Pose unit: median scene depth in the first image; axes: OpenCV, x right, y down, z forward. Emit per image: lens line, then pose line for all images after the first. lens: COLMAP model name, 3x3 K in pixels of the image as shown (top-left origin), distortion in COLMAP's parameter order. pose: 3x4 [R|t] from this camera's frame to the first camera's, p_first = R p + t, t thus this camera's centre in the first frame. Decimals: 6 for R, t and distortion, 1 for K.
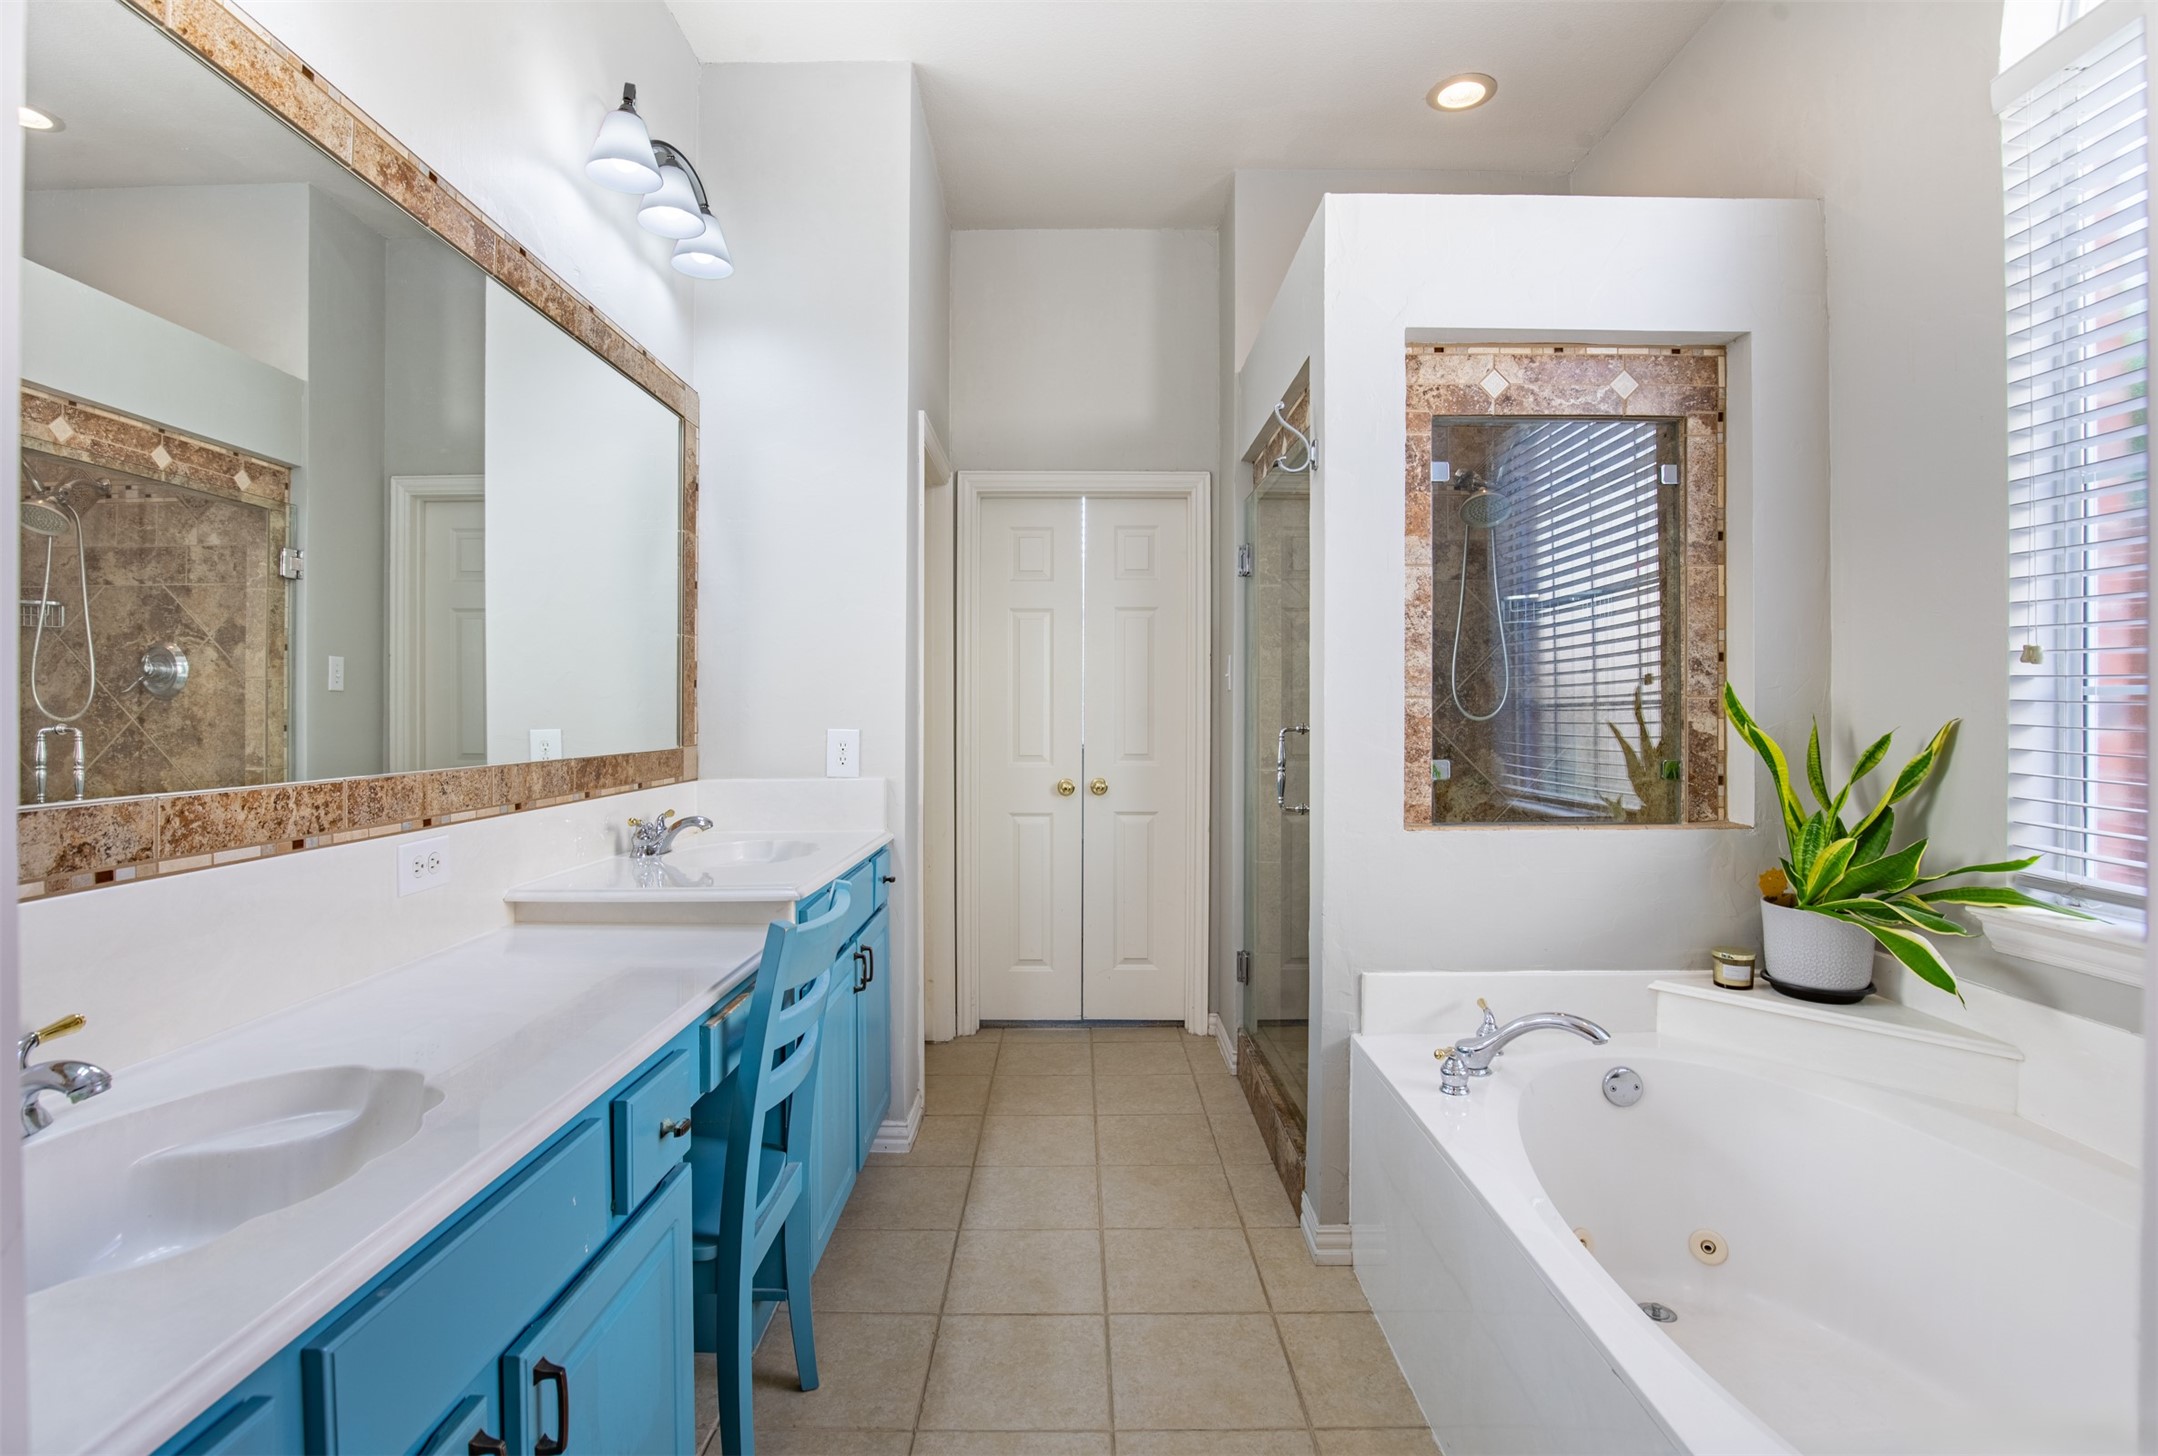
lens RADIAL K [[992.8, 0, 1077.9], [0, 992.8, 711.9], [0, 0, 1]] dist [-0.031314, 0.004534]
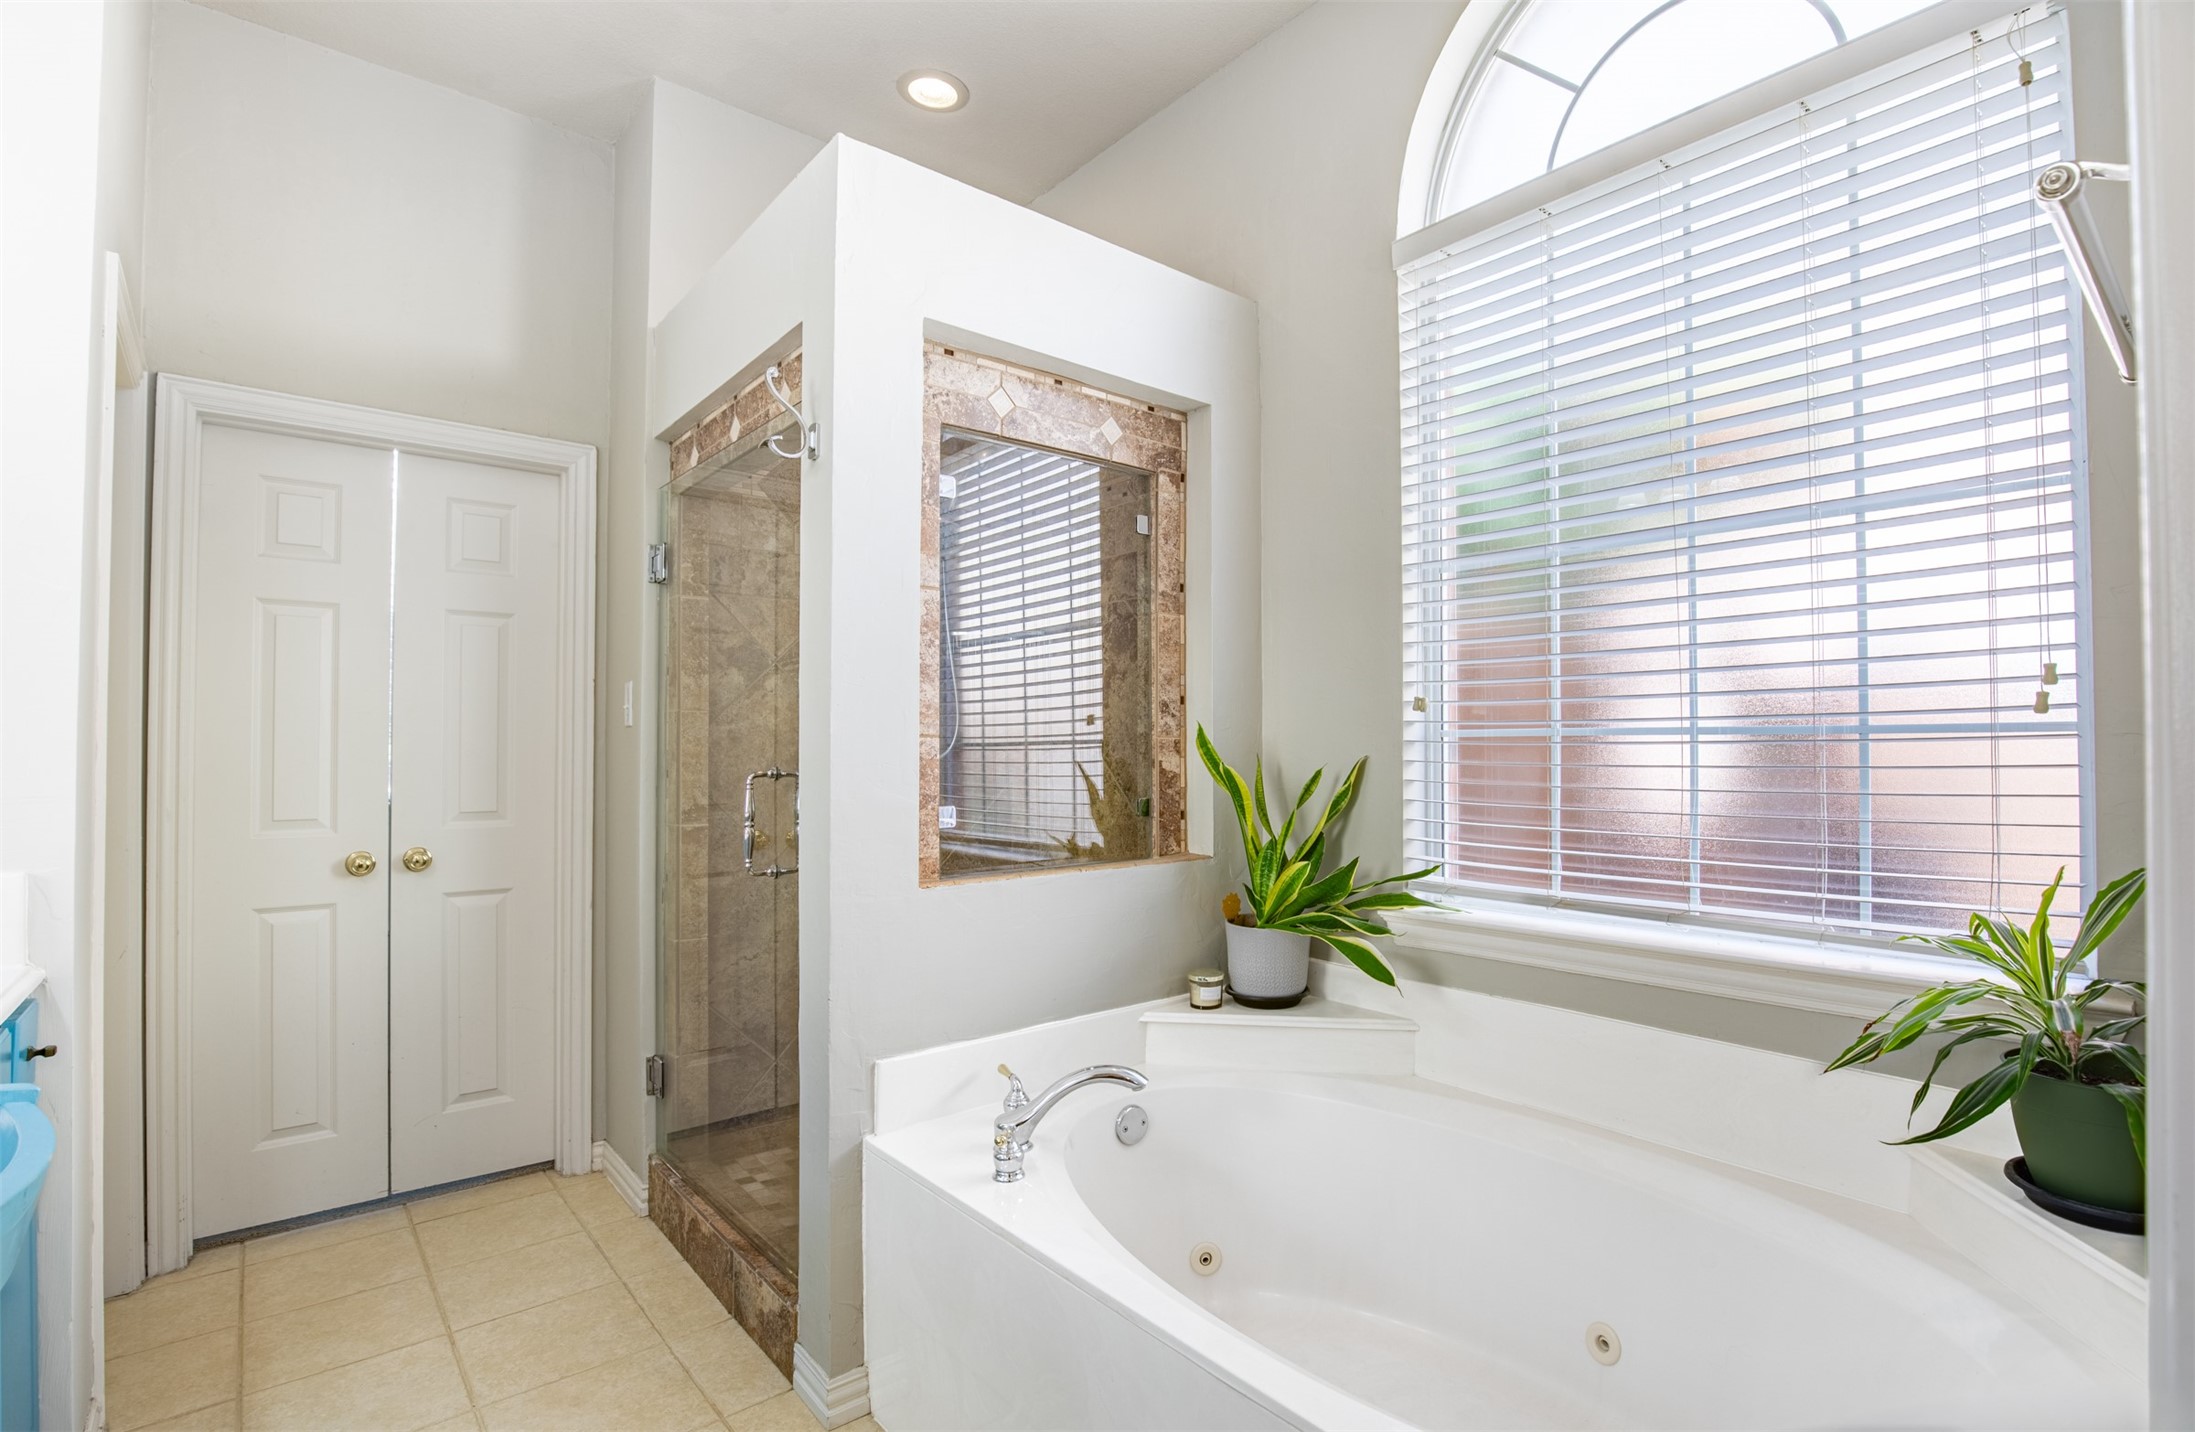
lens RADIAL K [[1010.9, 0, 1099.5], [0, 1010.9, 735.1], [0, 0, 1]] dist [-0.028682, 0.002718]
pose [[0.745379, 0.006691, 0.666608, -0.144275], [0.004475, 0.999877, -0.015040, -0.001334], [-0.666626, 0.014194, 0.745257, 0.223846]]
